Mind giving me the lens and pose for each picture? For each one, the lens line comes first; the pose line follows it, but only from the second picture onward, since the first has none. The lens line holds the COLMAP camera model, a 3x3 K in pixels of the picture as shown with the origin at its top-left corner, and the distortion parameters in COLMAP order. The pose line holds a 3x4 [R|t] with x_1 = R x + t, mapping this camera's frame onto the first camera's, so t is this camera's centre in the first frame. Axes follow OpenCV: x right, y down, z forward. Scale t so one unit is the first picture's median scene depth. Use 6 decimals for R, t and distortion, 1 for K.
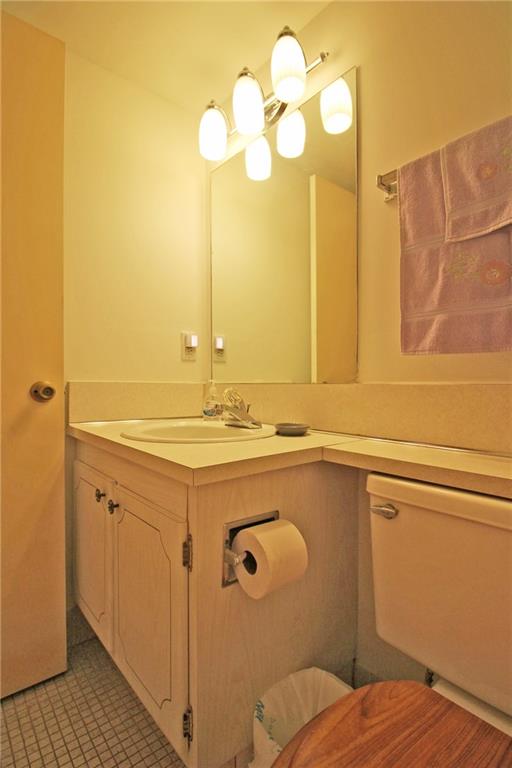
lens RADIAL K [[373.7, 0, 256.0], [0, 373.7, 384.0], [0, 0, 1]] dist [-0.002476, -0.000470]
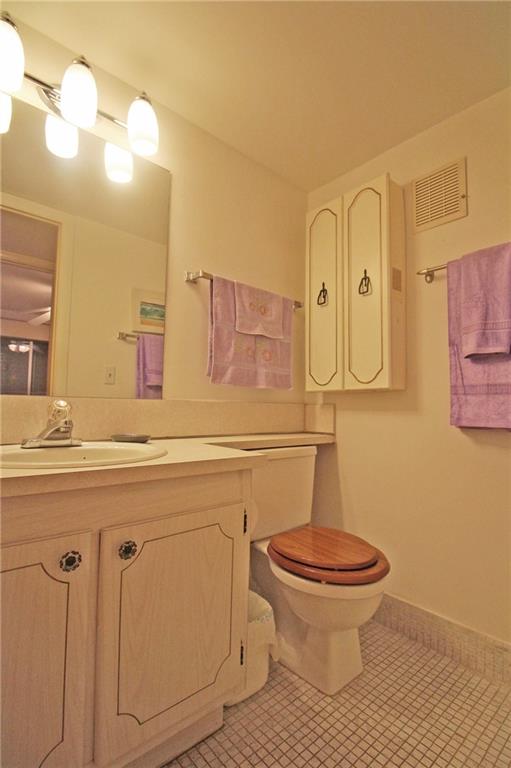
lens RADIAL K [[373.7, 0, 255.5], [0, 373.7, 384.0], [0, 0, 1]] dist [-0.002476, -0.000470]
pose [[-0.006053, 0.062954, 0.997998, -1.410868], [-0.018918, 0.997831, -0.063058, 0.028879], [-0.999803, -0.019261, -0.004849, 0.872454]]
